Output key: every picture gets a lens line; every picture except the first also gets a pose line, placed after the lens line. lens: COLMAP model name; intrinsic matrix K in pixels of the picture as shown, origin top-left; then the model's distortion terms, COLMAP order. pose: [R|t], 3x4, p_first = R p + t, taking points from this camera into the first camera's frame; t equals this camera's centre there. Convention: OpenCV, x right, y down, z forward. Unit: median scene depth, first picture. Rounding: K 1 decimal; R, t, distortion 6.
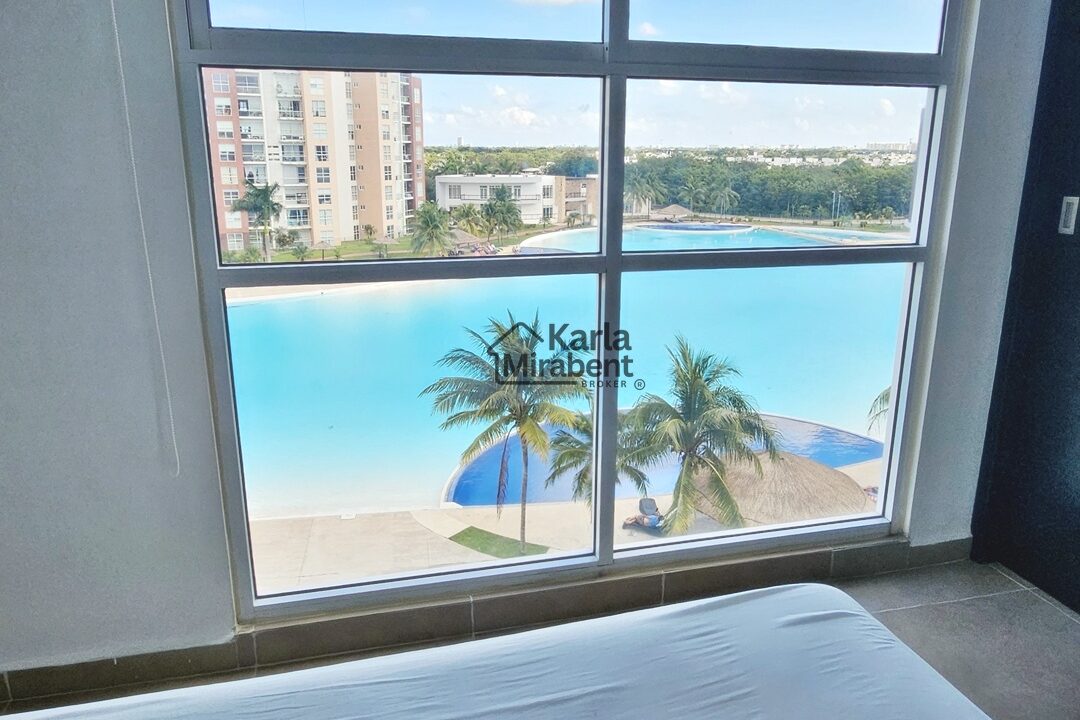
lens RADIAL K [[776.4, 0, 542.5], [0, 776.4, 363.5], [0, 0, 1]] dist [-0.009815, 0.010576]
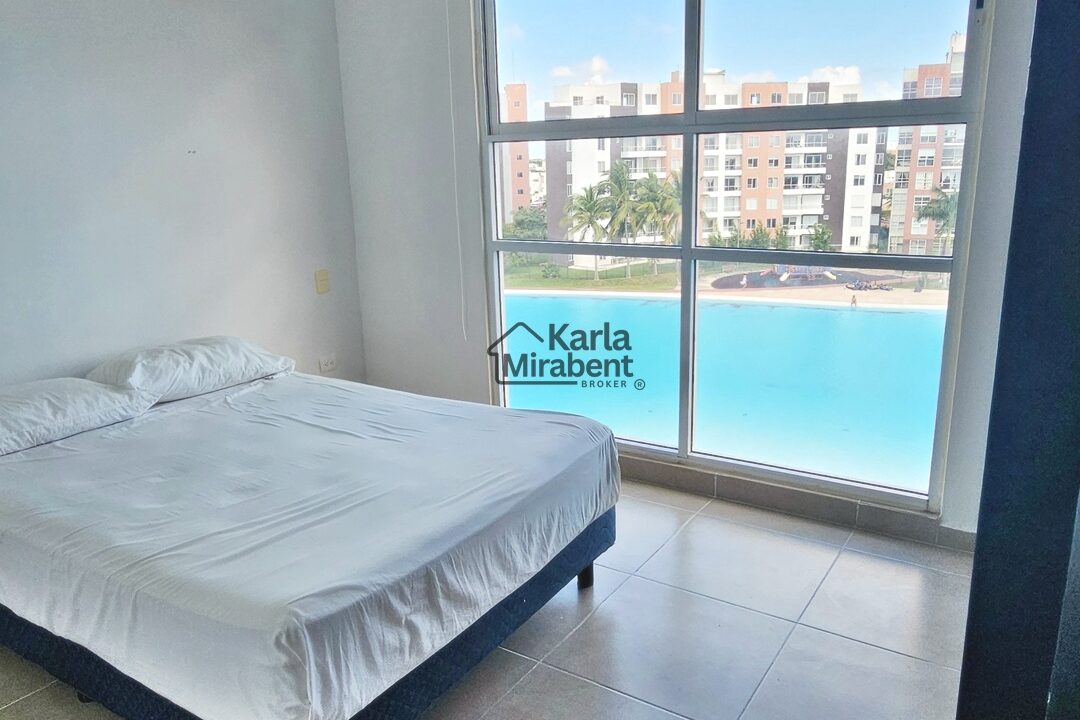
lens RADIAL K [[776.4, 0, 549.2], [0, 776.4, 368.4], [0, 0, 1]] dist [-0.009815, 0.010576]
pose [[0.676663, 0.169024, -0.716630, 0.936898], [-0.169045, 0.982959, 0.072223, 0.027524], [0.716625, 0.072272, 0.693704, -0.222104]]
